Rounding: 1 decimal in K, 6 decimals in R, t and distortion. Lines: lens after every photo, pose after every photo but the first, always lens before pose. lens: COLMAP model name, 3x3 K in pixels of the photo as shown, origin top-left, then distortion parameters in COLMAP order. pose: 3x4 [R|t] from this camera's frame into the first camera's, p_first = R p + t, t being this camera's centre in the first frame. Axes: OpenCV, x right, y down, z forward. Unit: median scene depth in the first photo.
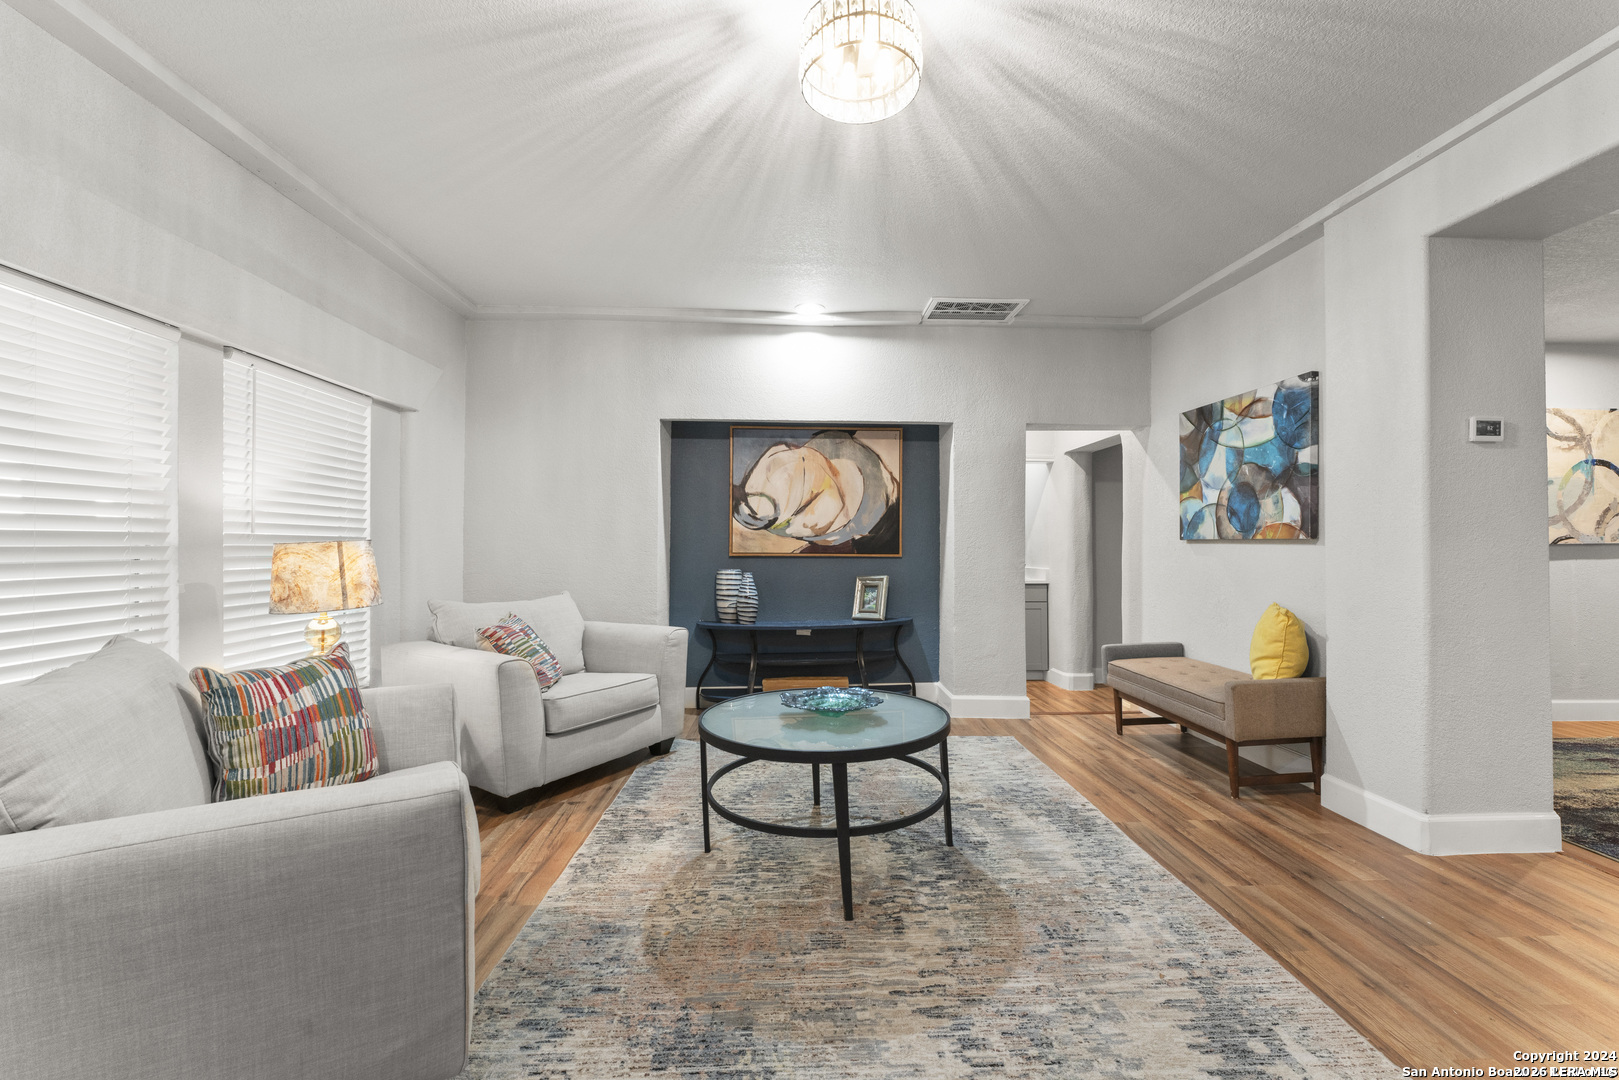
lens RADIAL K [[655.8, 0, 803.8], [0, 655.8, 543.7], [0, 0, 1]] dist [-0.002082, -0.000327]
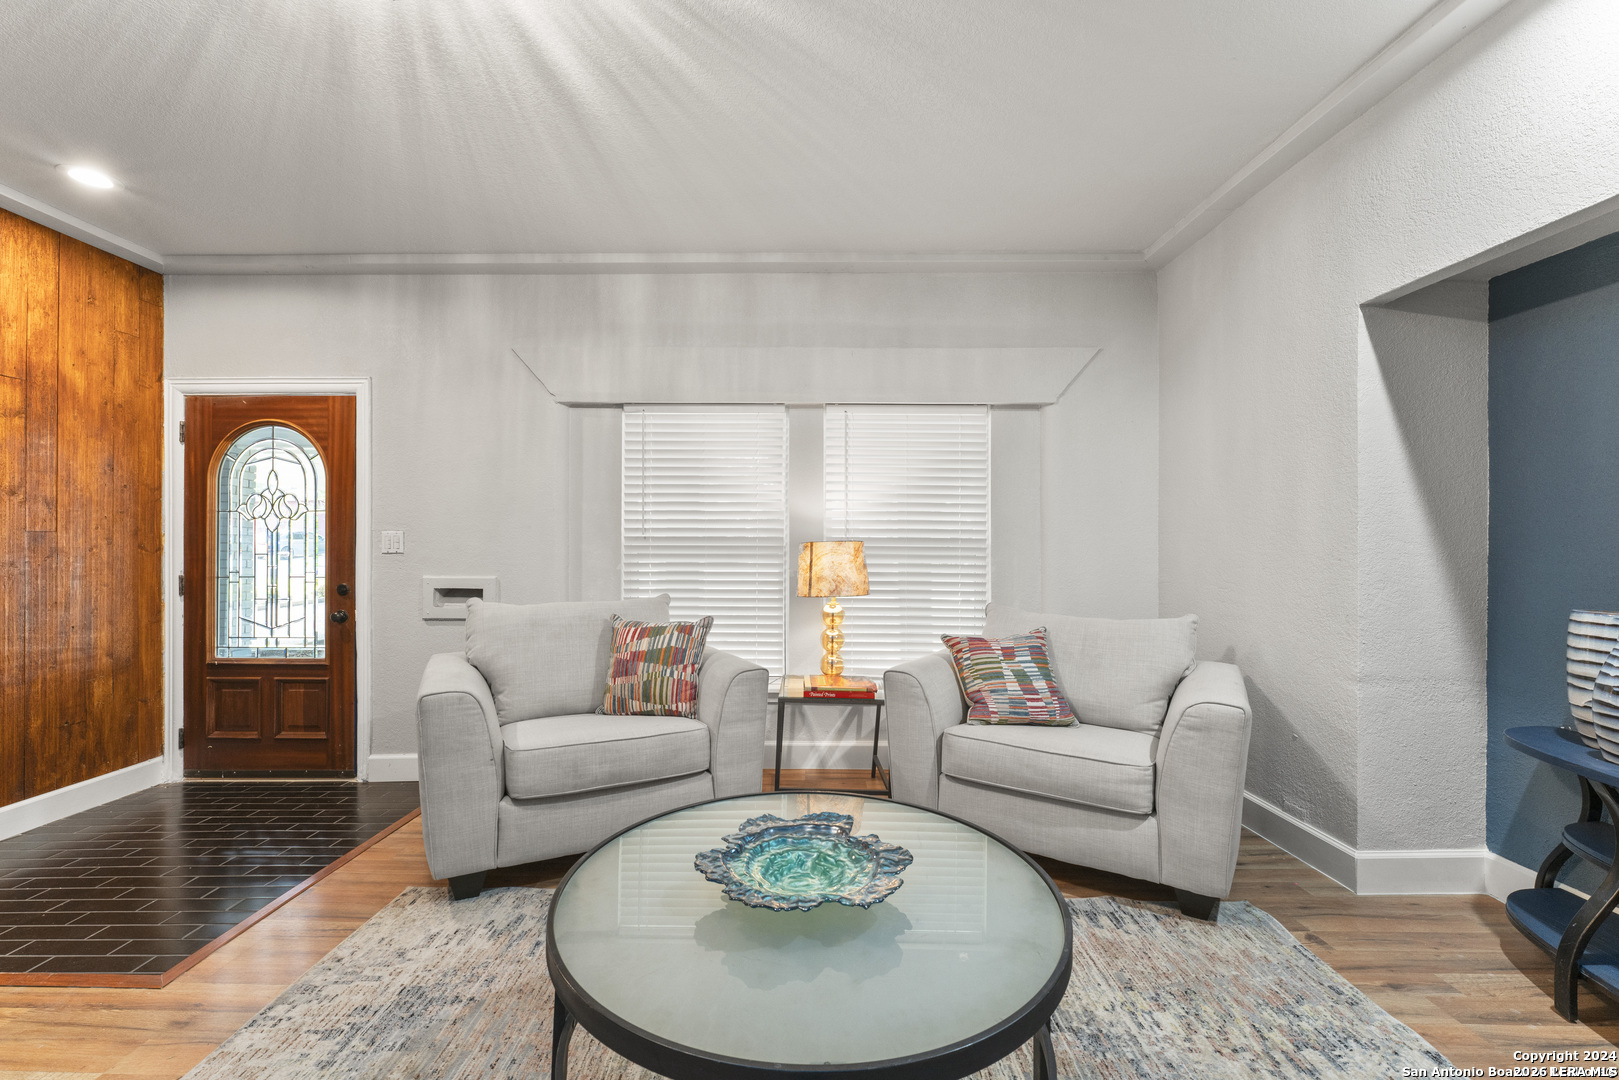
lens RADIAL K [[655.8, 0, 798.9], [0, 655.8, 539.7], [0, 0, 1]] dist [-0.002082, -0.000327]
pose [[-0.023713, -0.005324, -0.999705, 0.524591], [-0.002893, 0.999982, -0.005257, -0.001801], [0.999715, 0.002767, -0.023728, 0.969490]]
